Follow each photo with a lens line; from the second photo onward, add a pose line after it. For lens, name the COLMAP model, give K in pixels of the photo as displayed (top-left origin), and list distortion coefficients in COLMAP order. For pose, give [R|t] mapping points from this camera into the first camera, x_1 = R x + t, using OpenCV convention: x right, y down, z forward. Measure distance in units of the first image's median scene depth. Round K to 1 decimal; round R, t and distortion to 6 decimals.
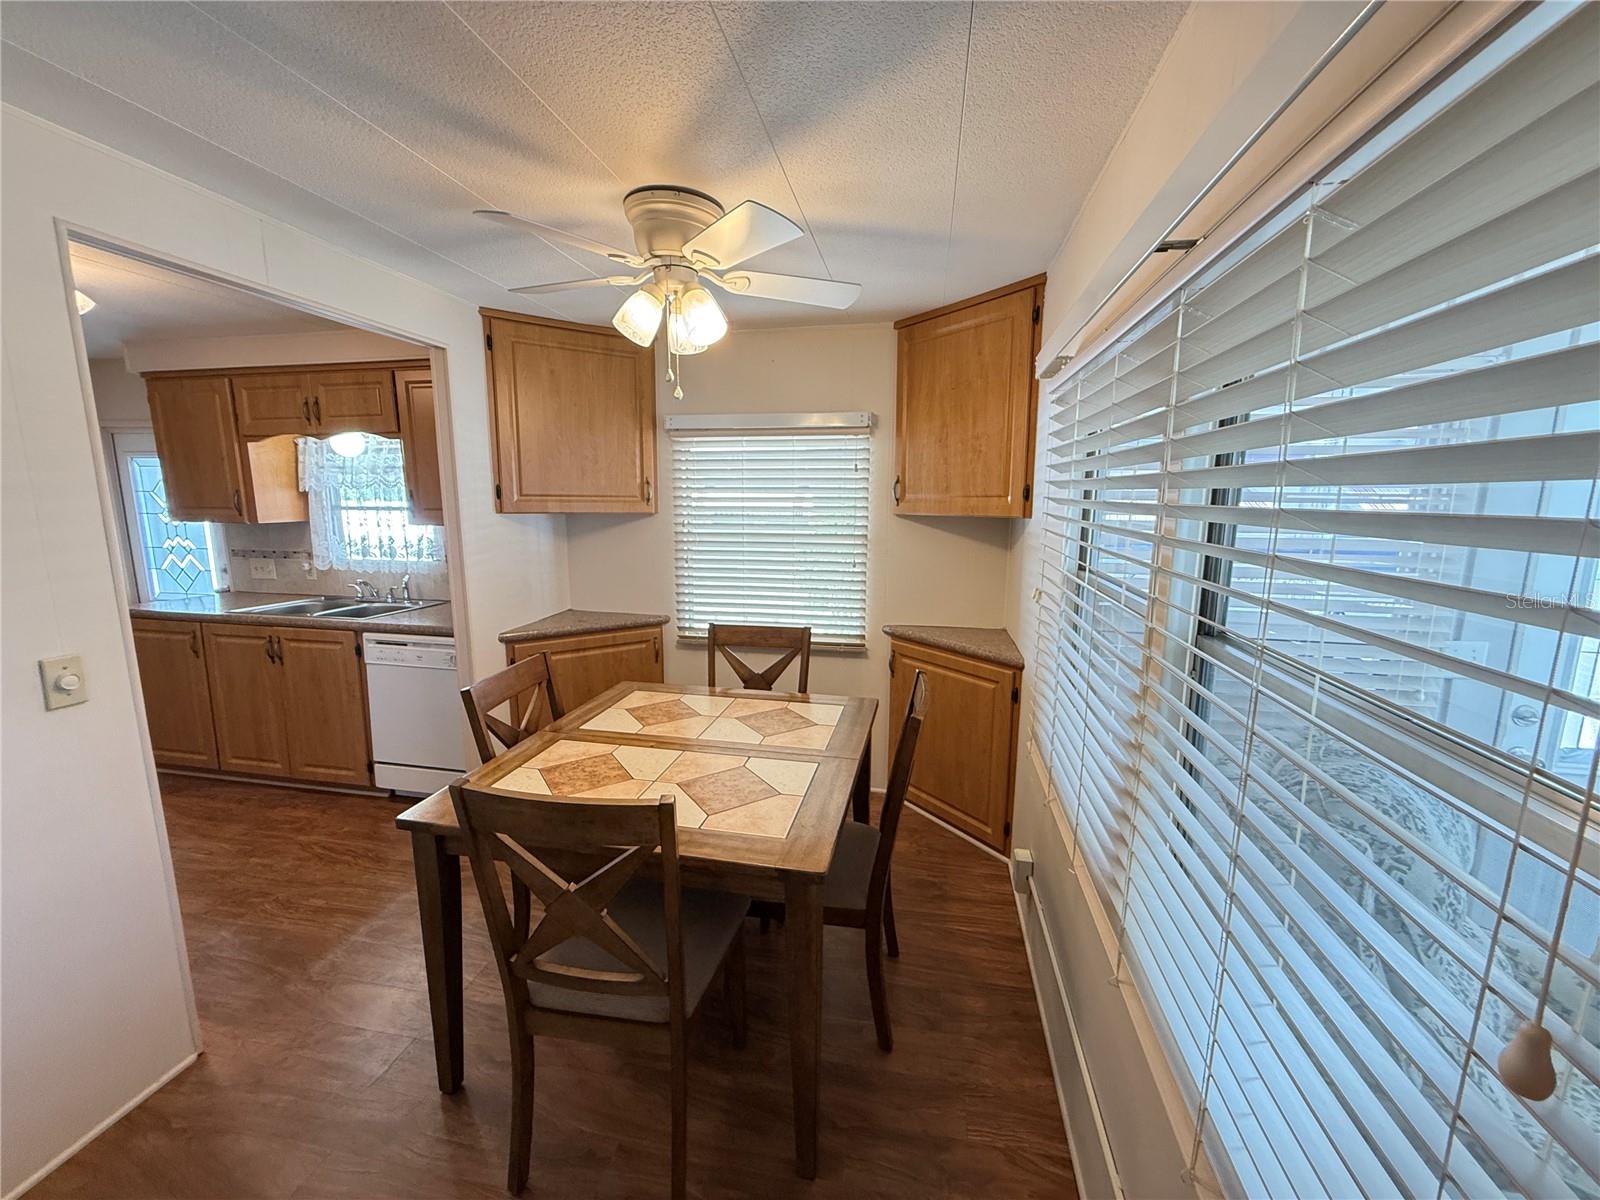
lens RADIAL K [[637.6, 0, 799.9], [0, 637.6, 600.0], [0, 0, 1]] dist [0.000251, 0.000136]
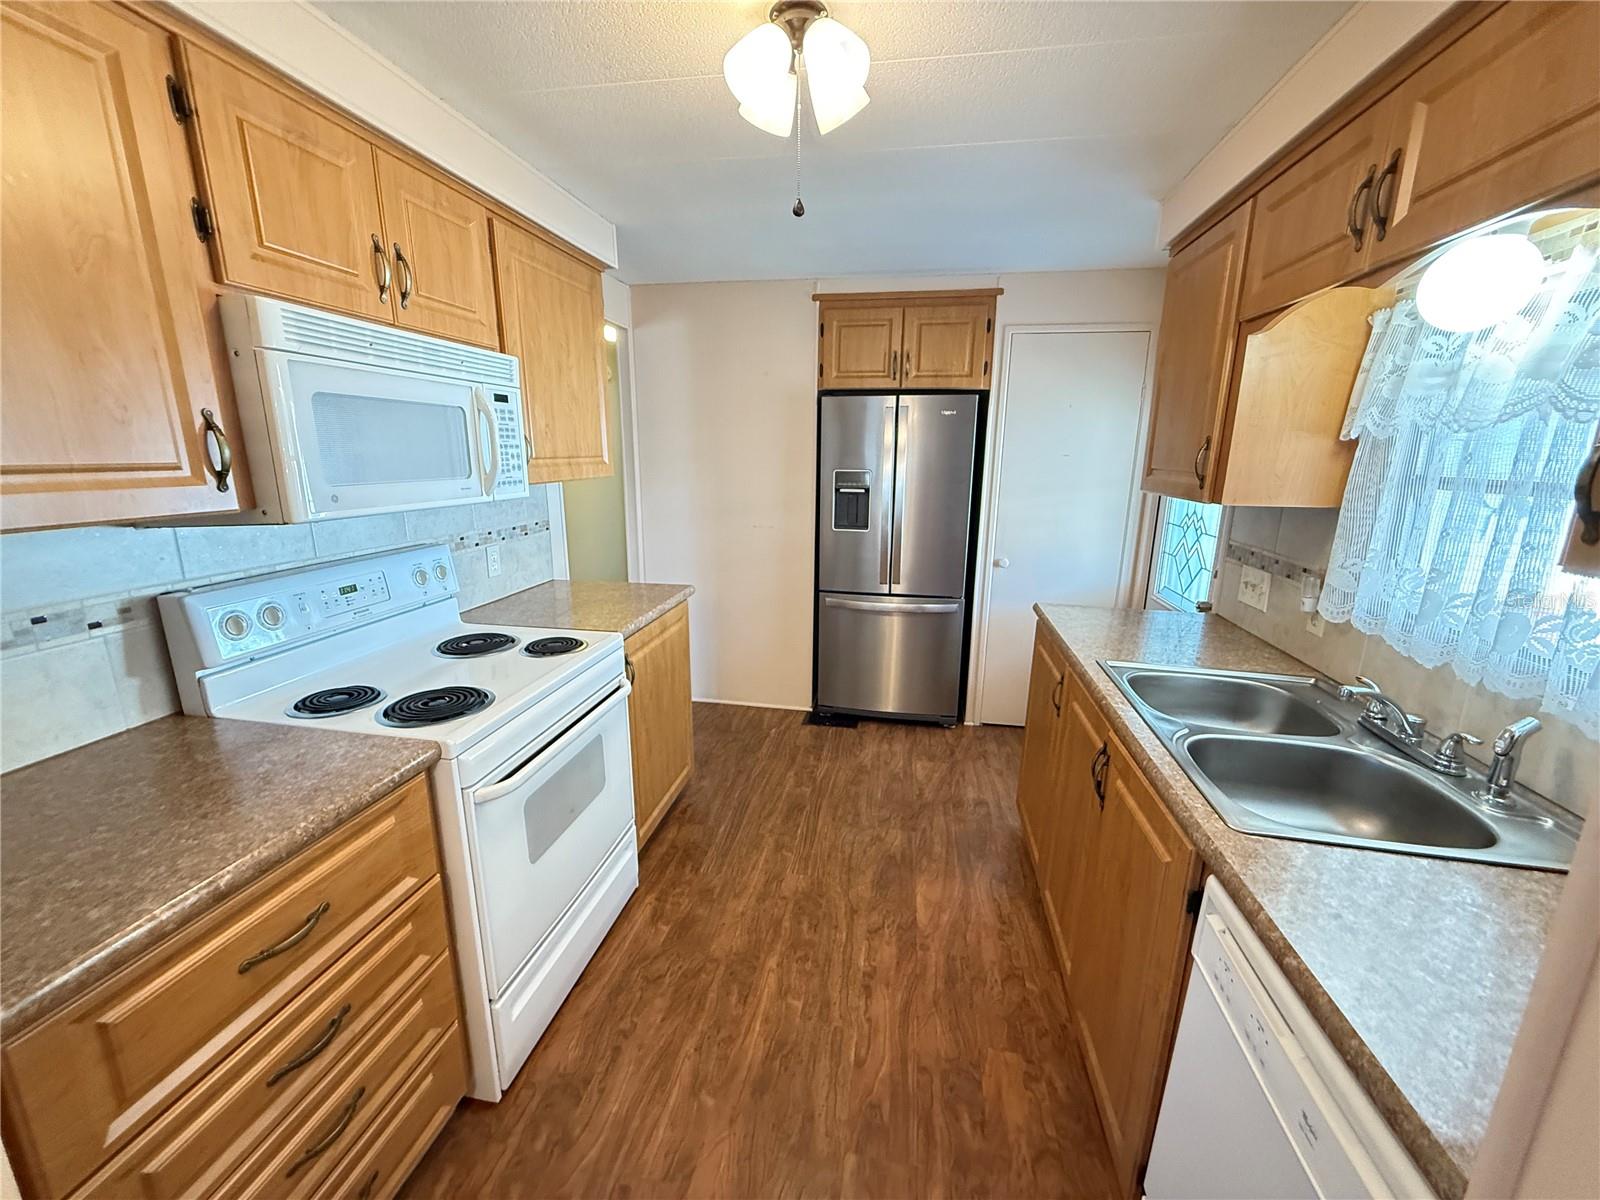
lens RADIAL K [[637.6, 0, 799.0], [0, 637.6, 597.5], [0, 0, 1]] dist [0.000251, 0.000136]
pose [[0.019996, 0.225191, -0.974110, -0.339100], [-0.173451, 0.960312, 0.218440, -0.098123], [0.984639, 0.164592, 0.058262, 0.626760]]
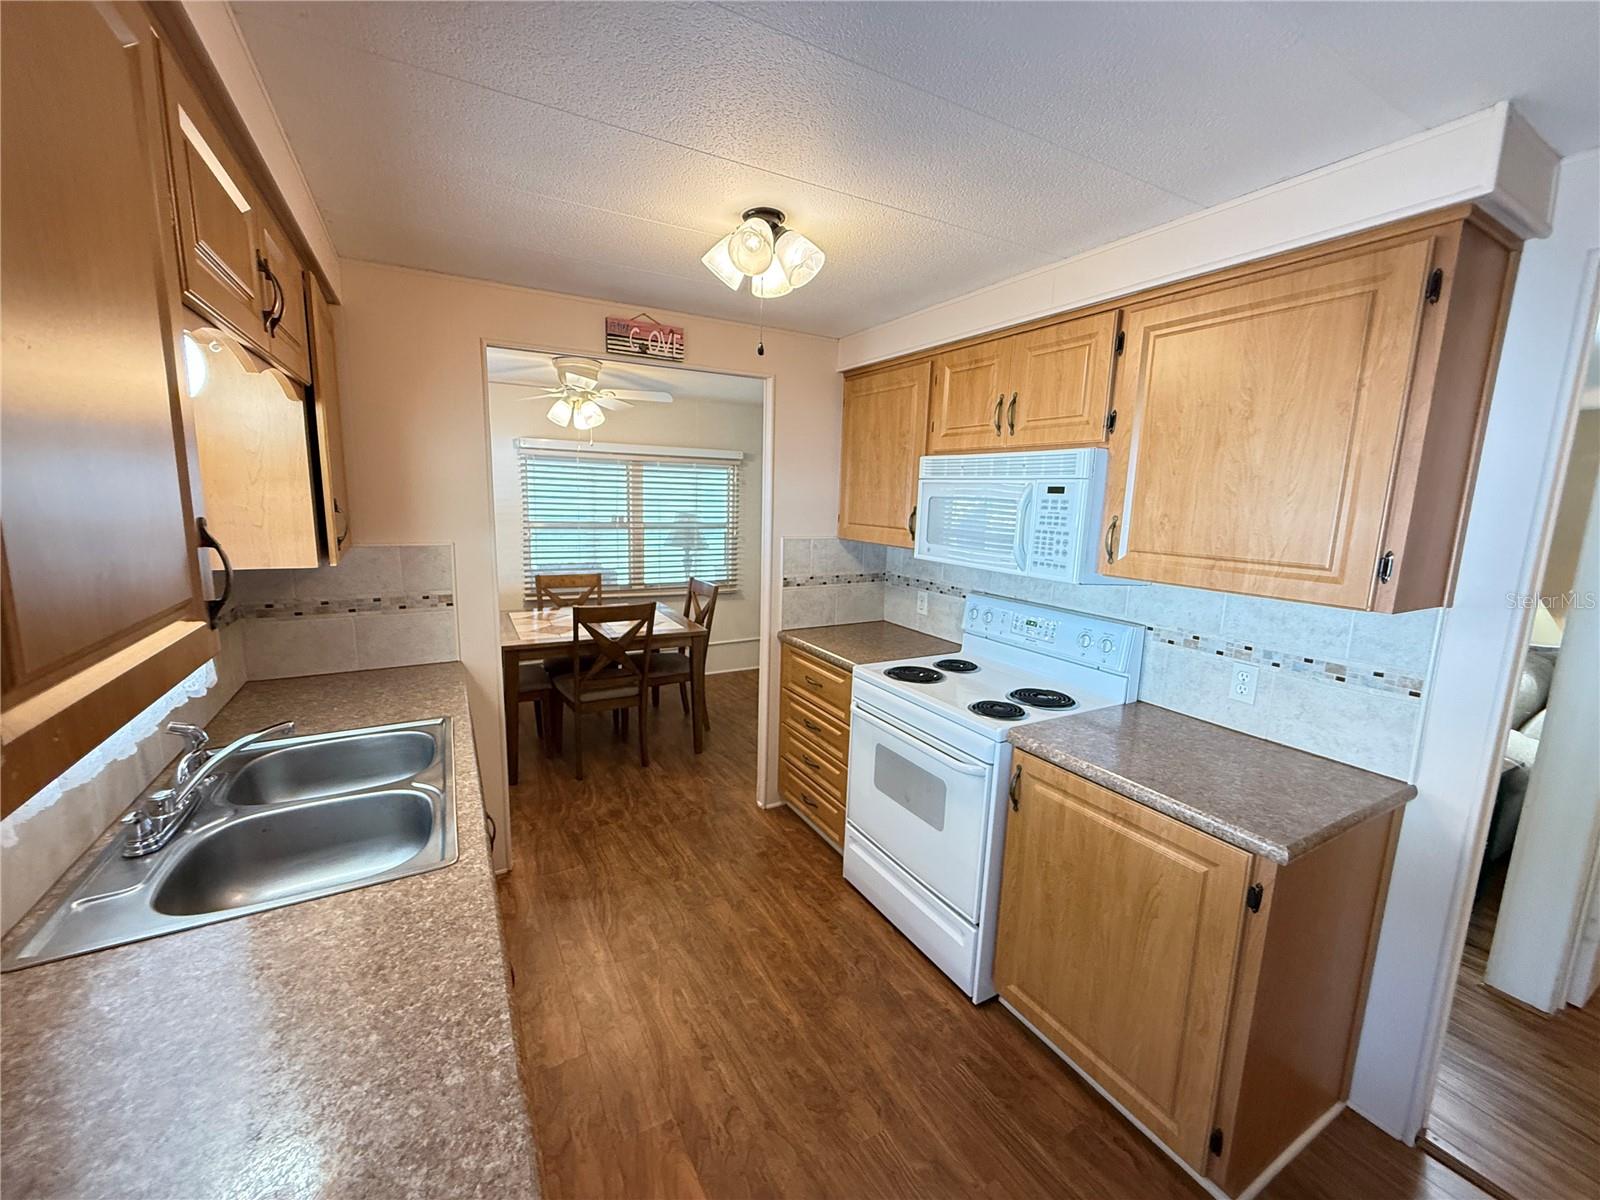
lens RADIAL K [[637.6, 0, 798.8], [0, 637.6, 597.8], [0, 0, 1]] dist [0.000251, 0.000136]
pose [[-0.653964, -0.145829, 0.742337, -1.146387], [0.092024, 0.958625, 0.269388, -0.178623], [-0.750908, 0.244483, -0.613486, 0.931102]]
